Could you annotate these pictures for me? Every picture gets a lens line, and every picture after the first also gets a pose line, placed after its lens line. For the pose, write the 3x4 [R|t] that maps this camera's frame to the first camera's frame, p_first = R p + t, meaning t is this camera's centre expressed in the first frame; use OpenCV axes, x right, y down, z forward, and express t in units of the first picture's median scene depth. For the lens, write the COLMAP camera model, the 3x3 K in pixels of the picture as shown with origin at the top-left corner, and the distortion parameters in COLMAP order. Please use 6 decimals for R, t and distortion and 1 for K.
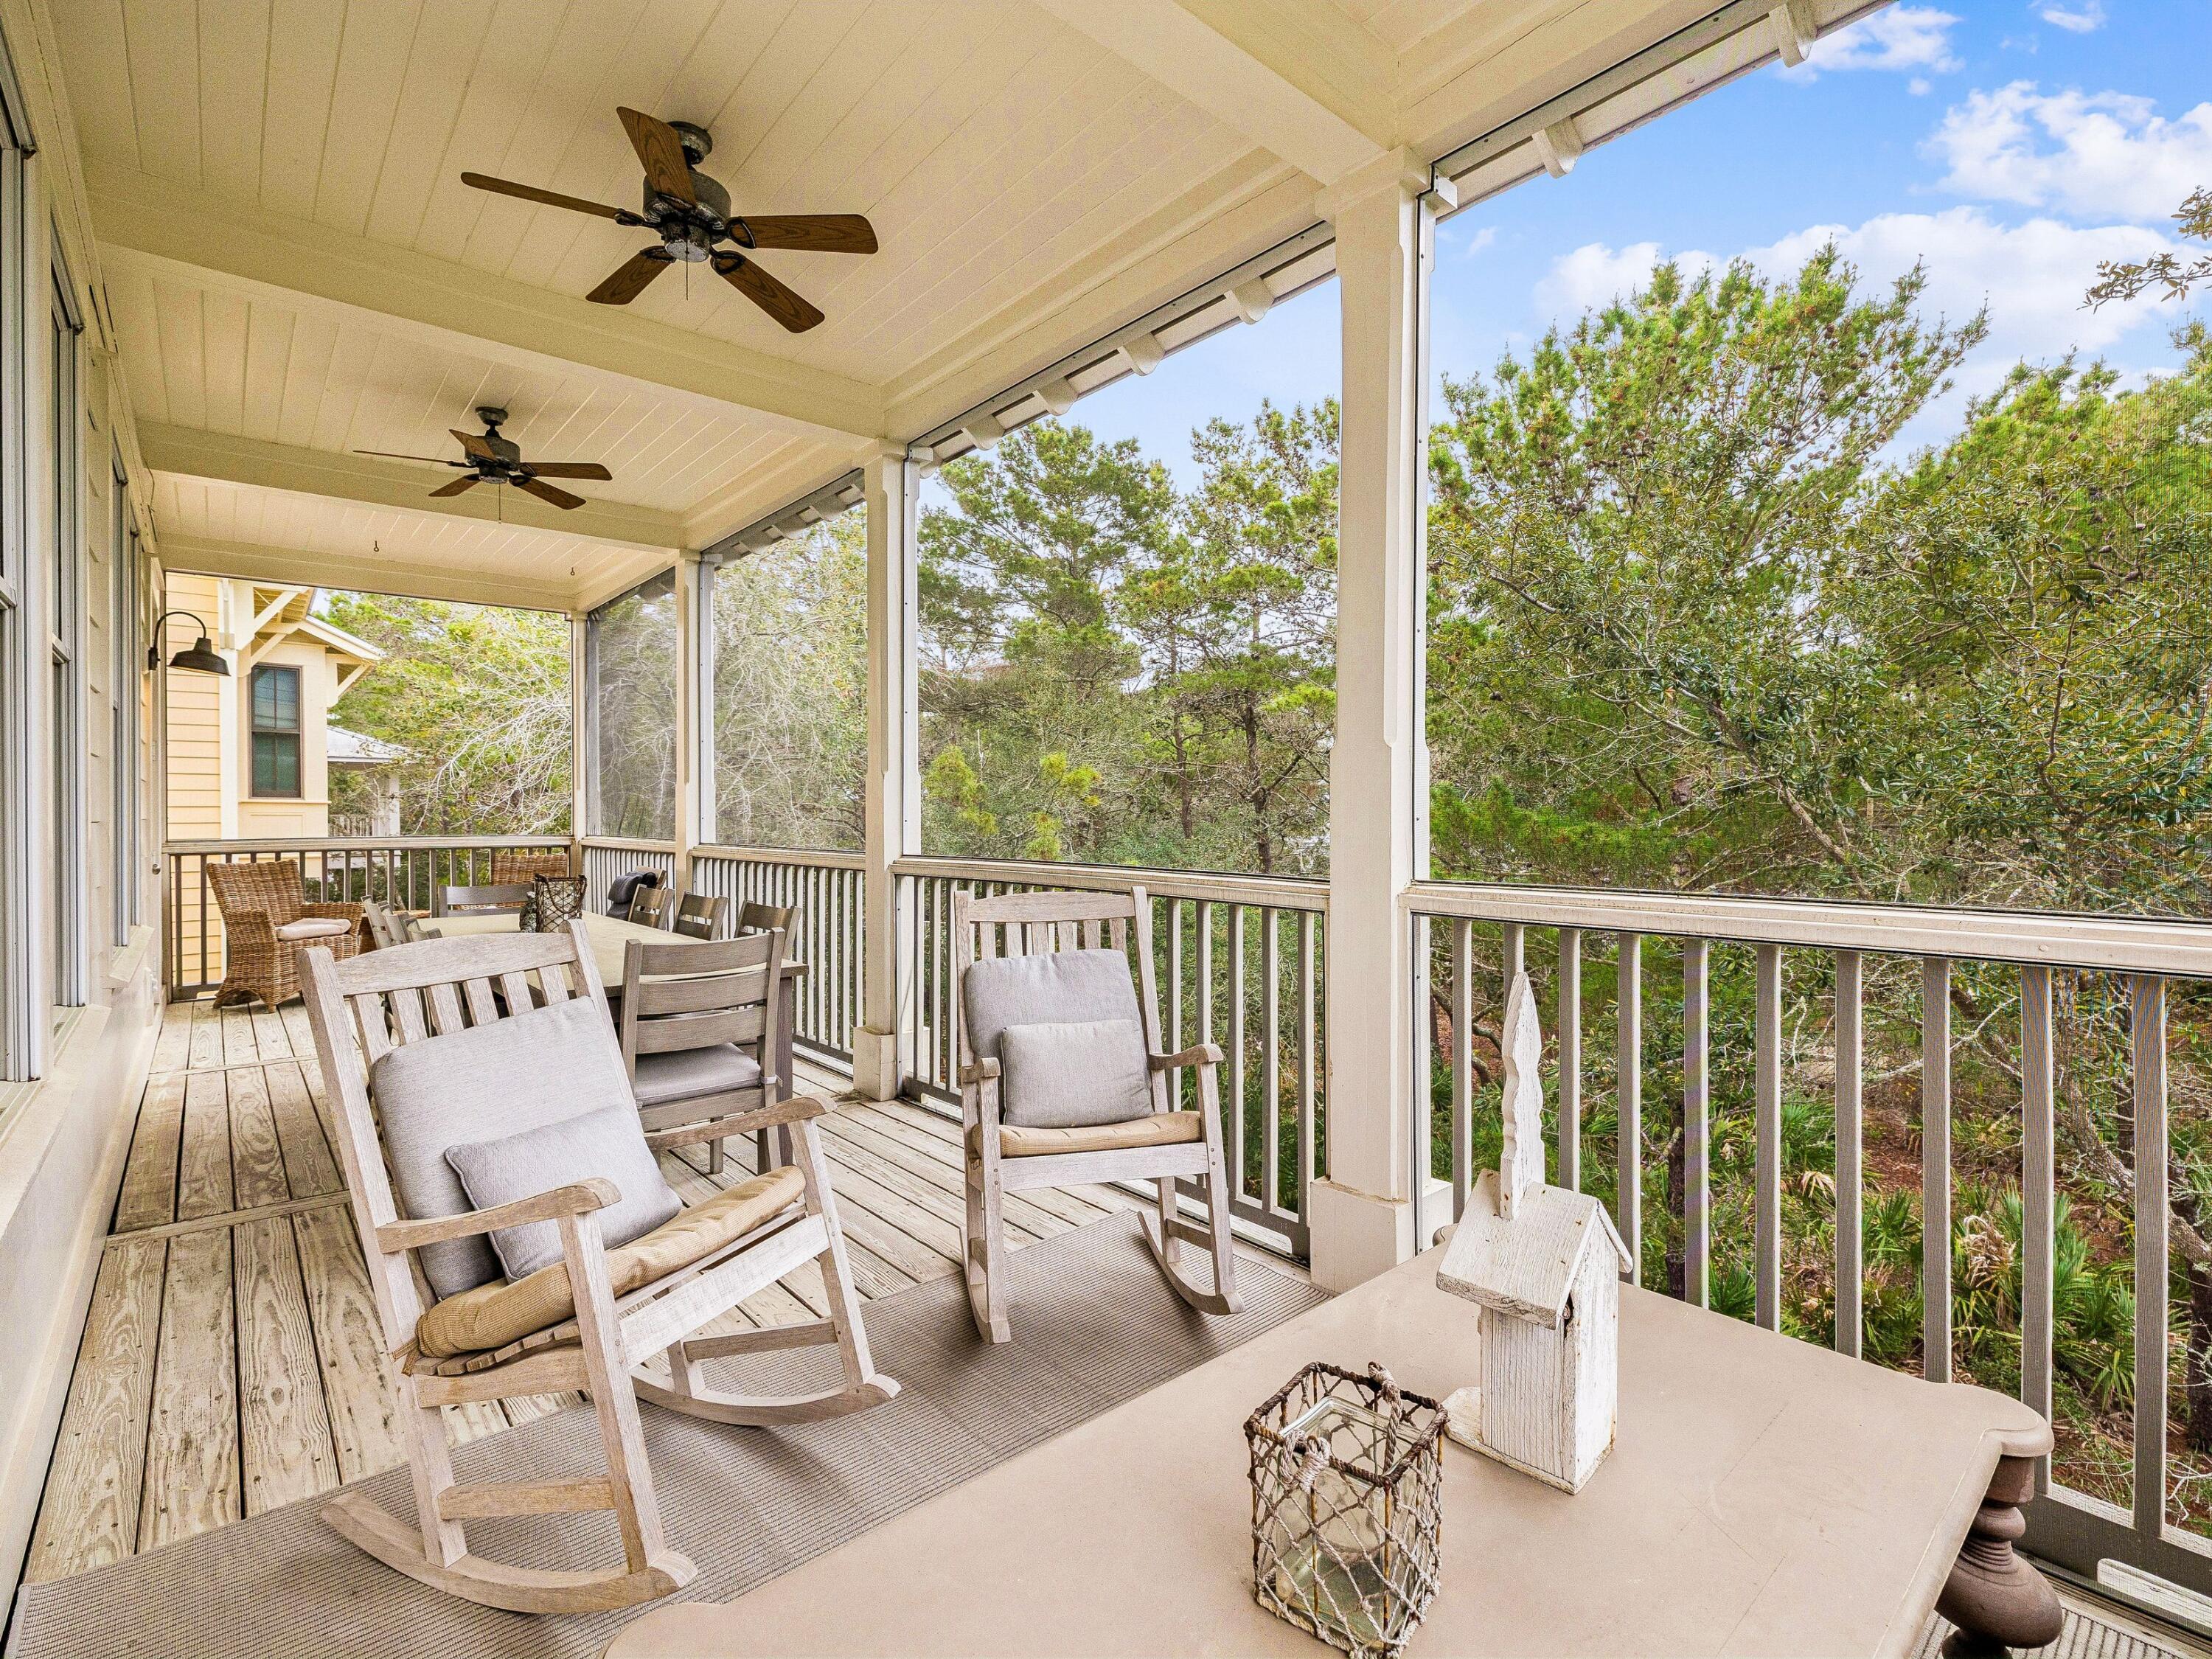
lens RADIAL K [[1059.7, 0, 1103.4], [0, 1059.7, 824.6], [0, 0, 1]] dist [0.004392, 0.015520]
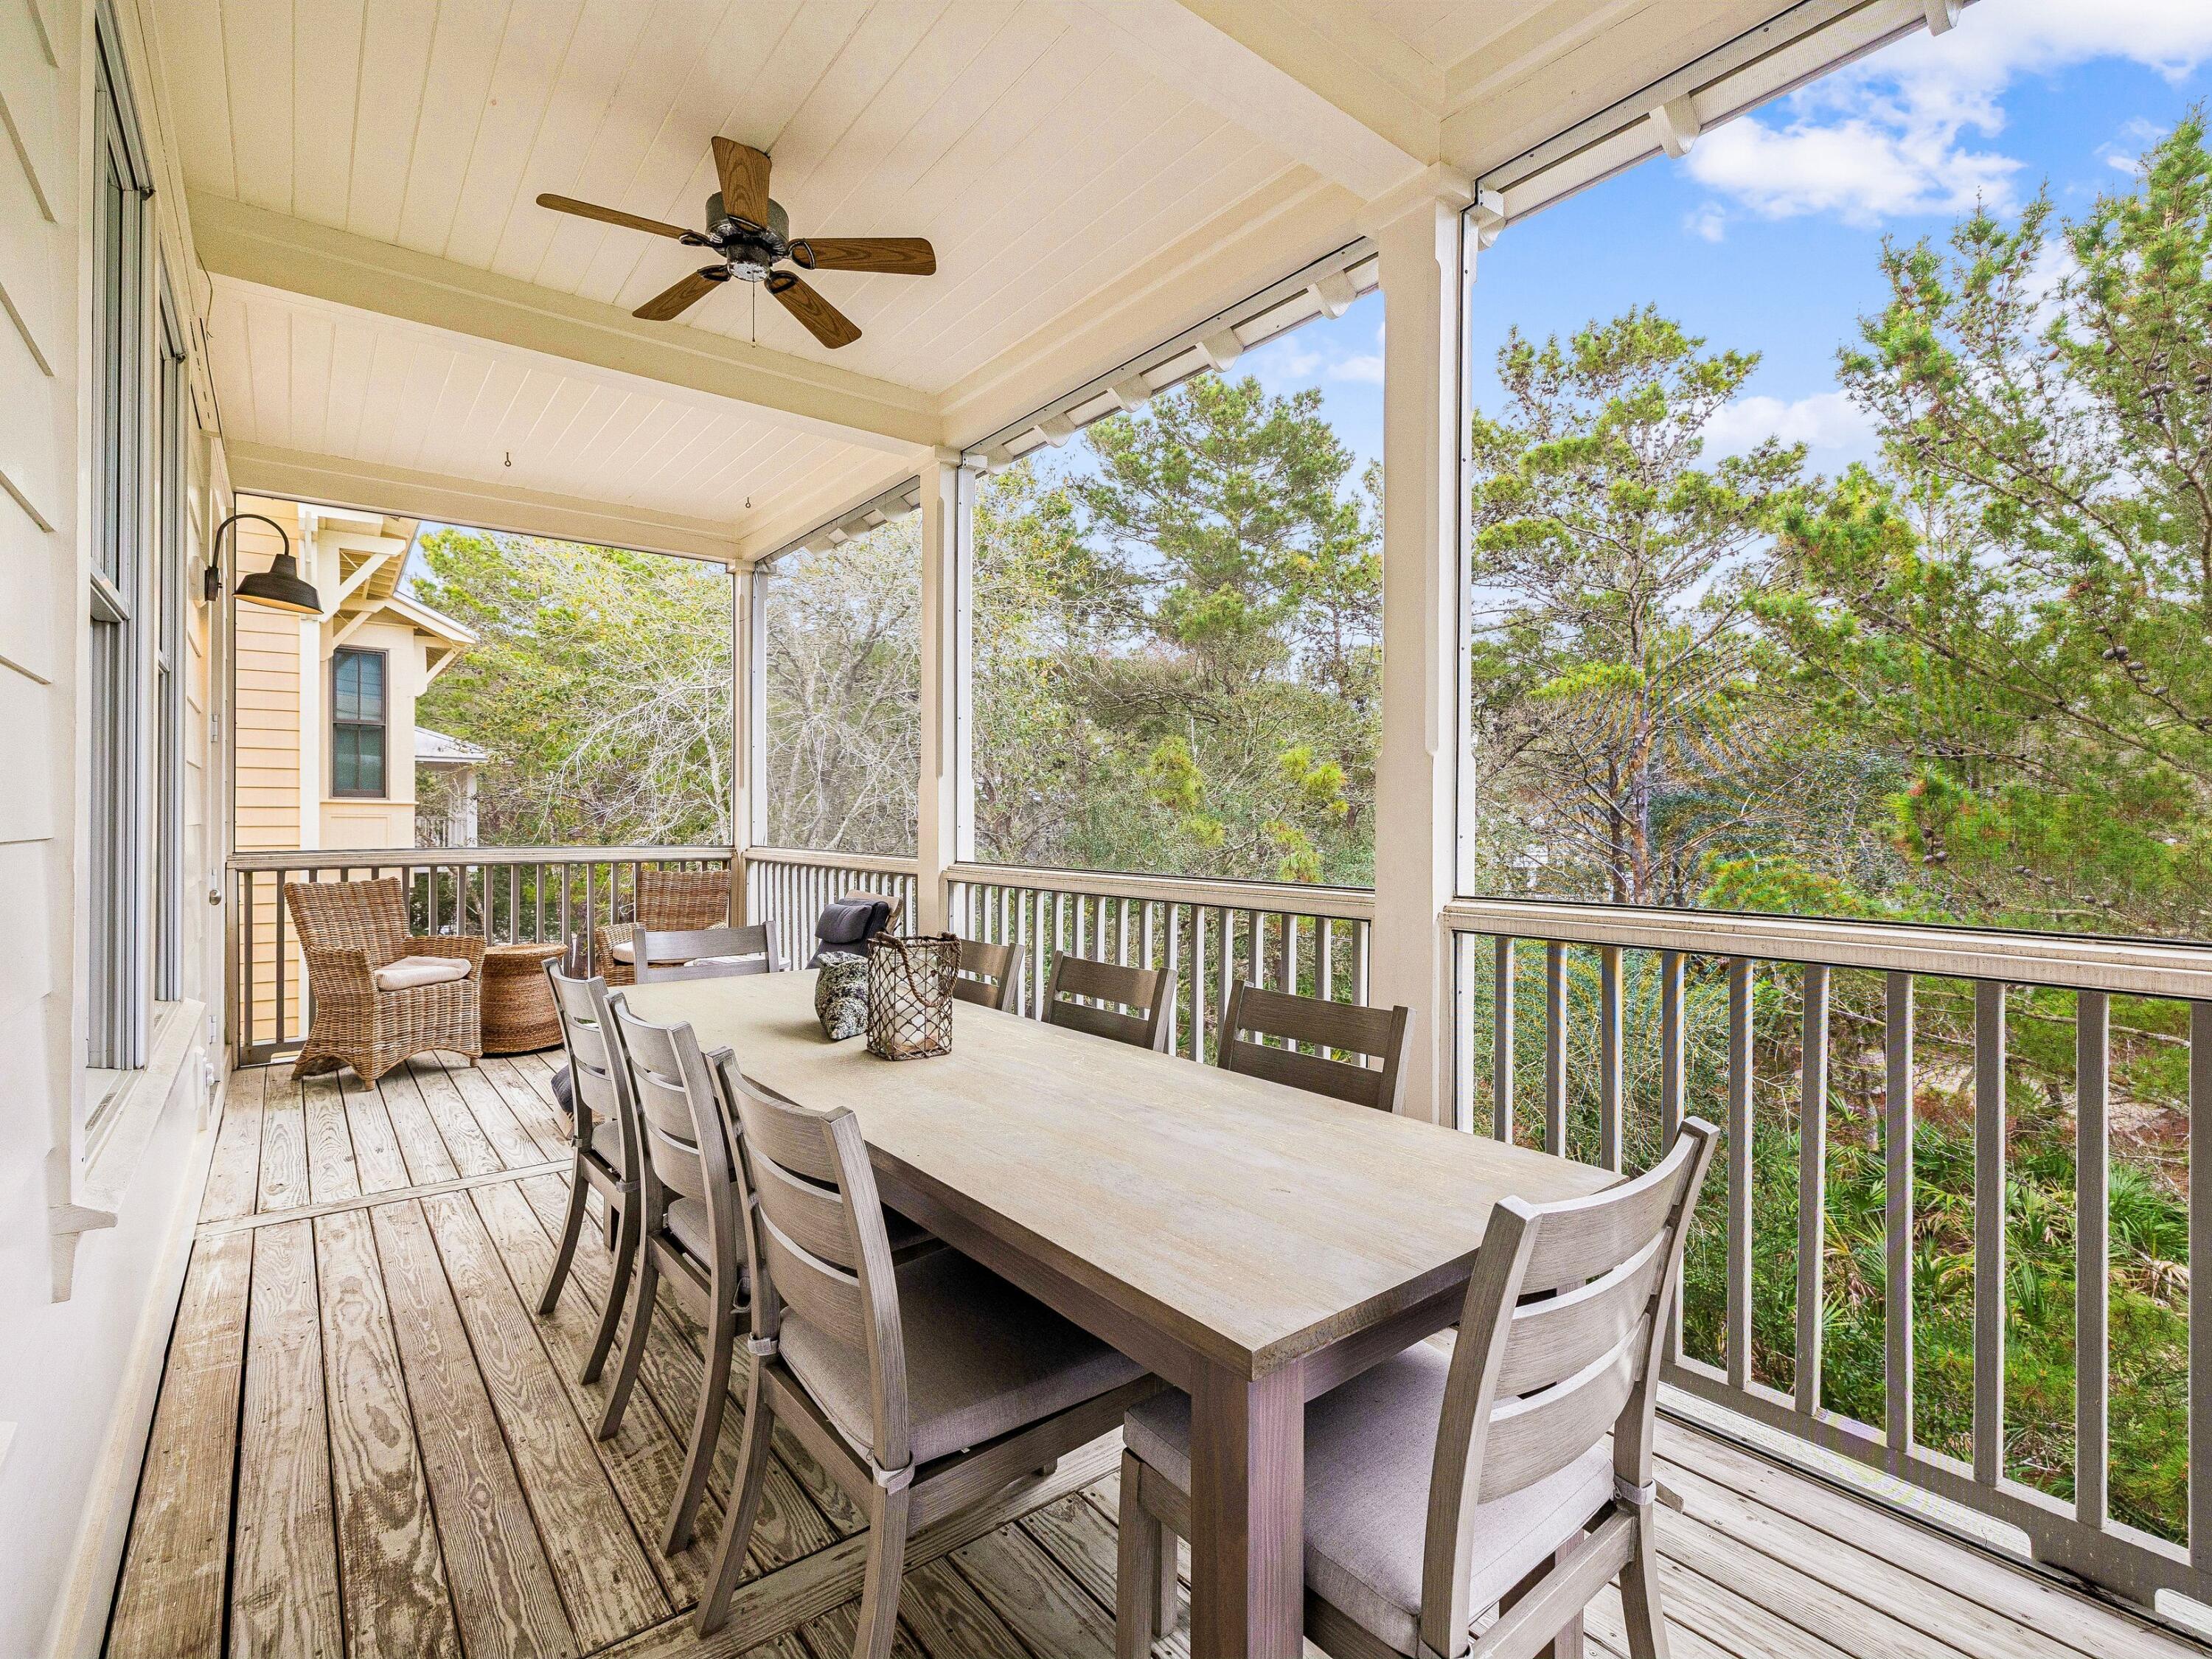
lens RADIAL K [[1037.4, 0, 1106.0], [0, 1037.4, 829.5], [0, 0, 1]] dist [0.001310, -0.000439]
pose [[0.999620, 0.007255, -0.026577, -0.136736], [-0.007322, 0.999970, -0.002423, -0.001577], [0.026559, 0.002616, 0.999644, 0.162095]]
